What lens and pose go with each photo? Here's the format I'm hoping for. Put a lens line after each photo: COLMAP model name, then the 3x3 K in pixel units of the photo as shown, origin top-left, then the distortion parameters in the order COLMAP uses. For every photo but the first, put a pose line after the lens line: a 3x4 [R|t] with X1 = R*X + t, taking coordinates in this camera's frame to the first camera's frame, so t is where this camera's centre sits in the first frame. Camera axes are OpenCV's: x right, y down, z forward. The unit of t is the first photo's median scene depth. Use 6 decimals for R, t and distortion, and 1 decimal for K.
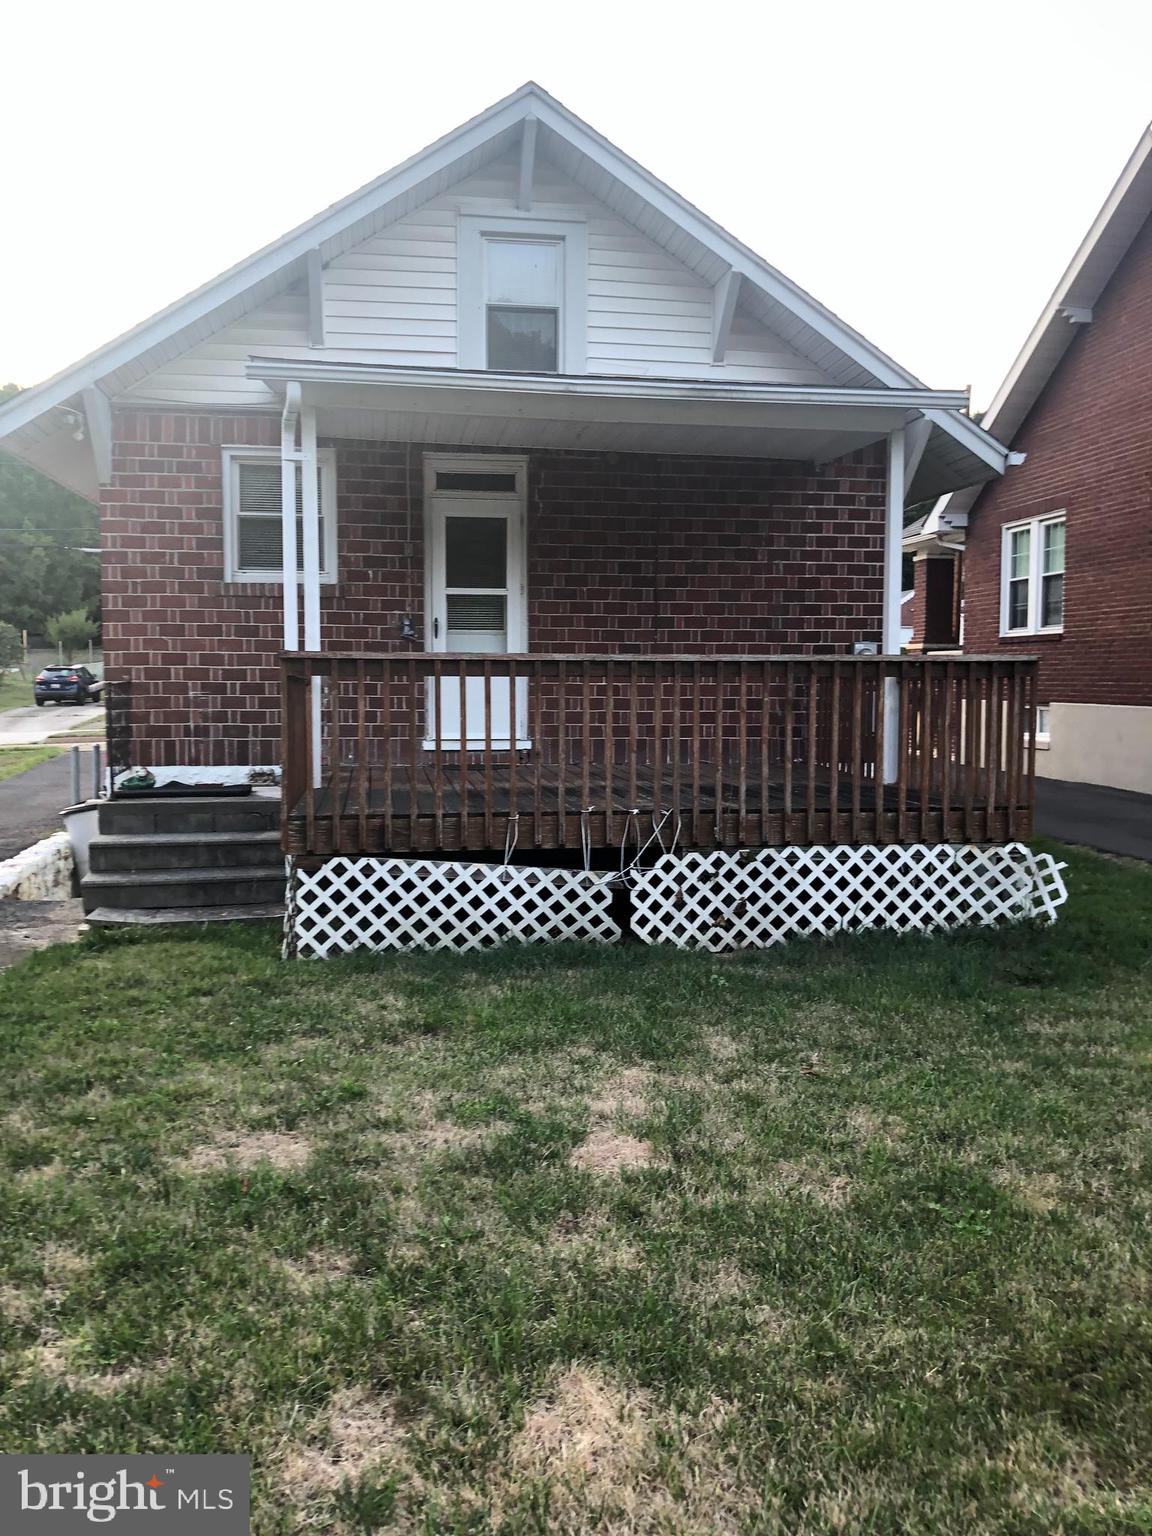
lens RADIAL K [[1261.7, 0, 573.1], [0, 1261.7, 763.5], [0, 0, 1]] dist [0.030689, -0.033041]
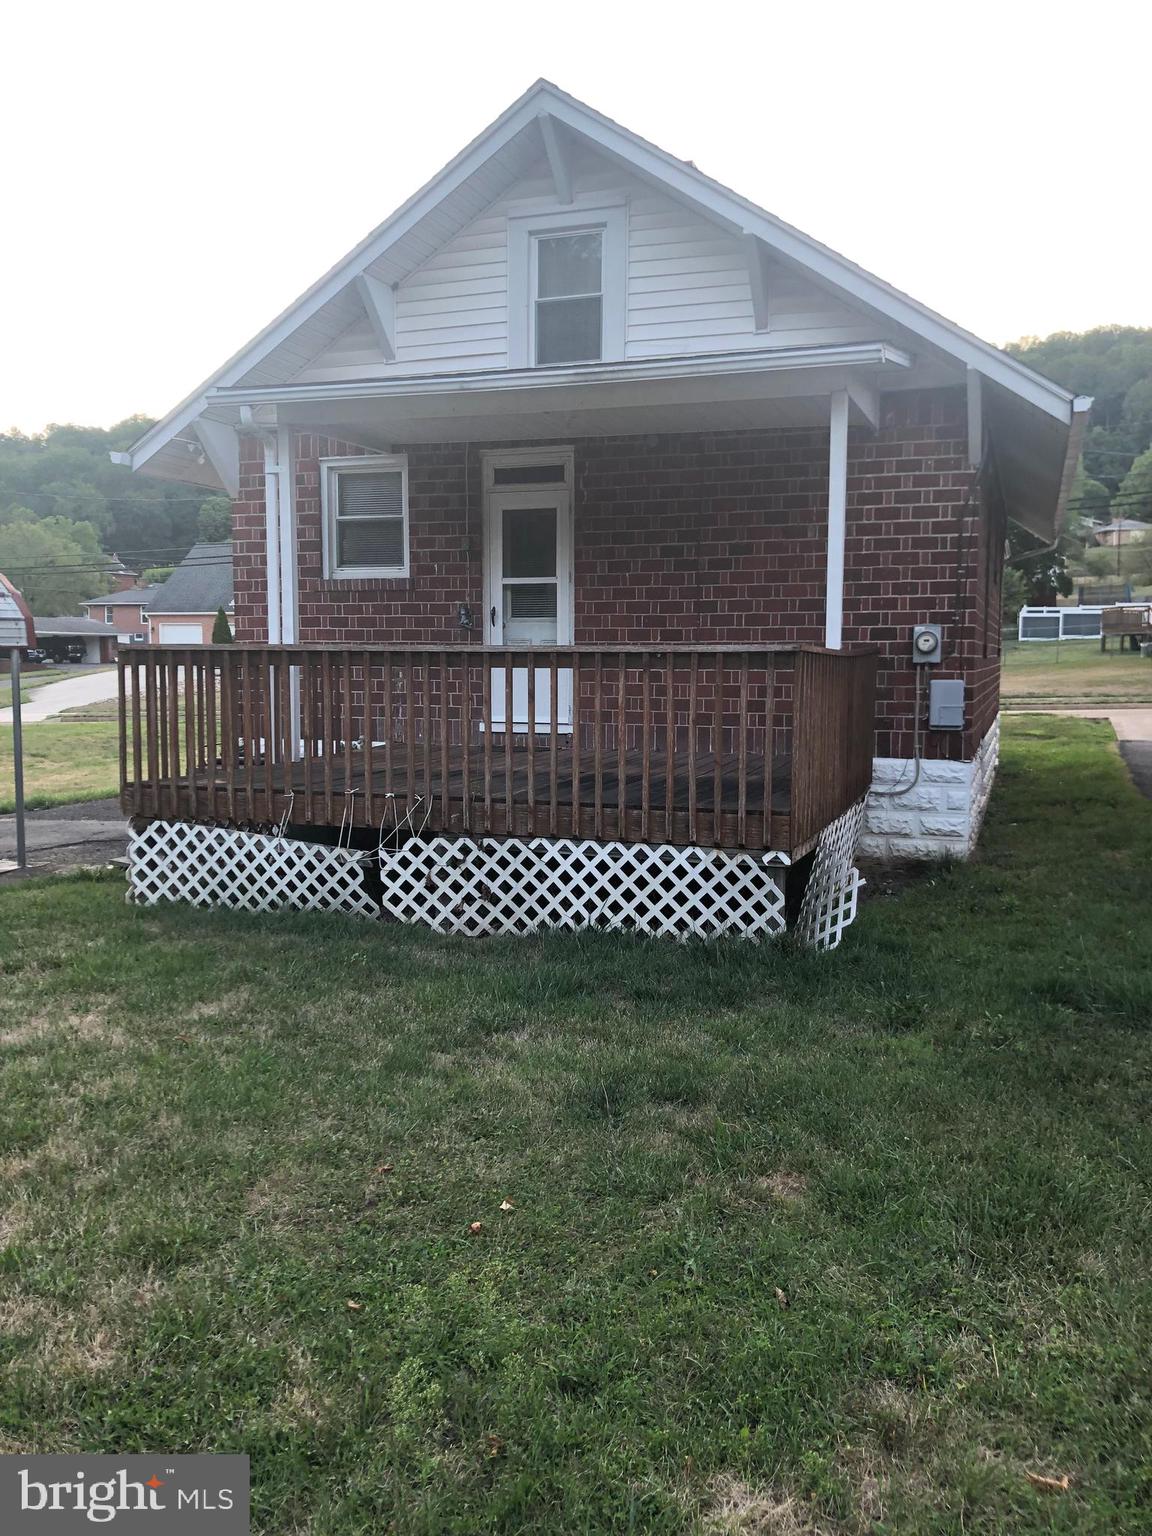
lens RADIAL K [[1261.7, 0, 570.3], [0, 1261.7, 772.5], [0, 0, 1]] dist [0.030689, -0.033041]
pose [[0.884234, 0.042373, -0.465117, 0.483071], [-0.031029, 0.999005, 0.032021, -0.013641], [0.466012, -0.013882, 0.884670, 0.100236]]
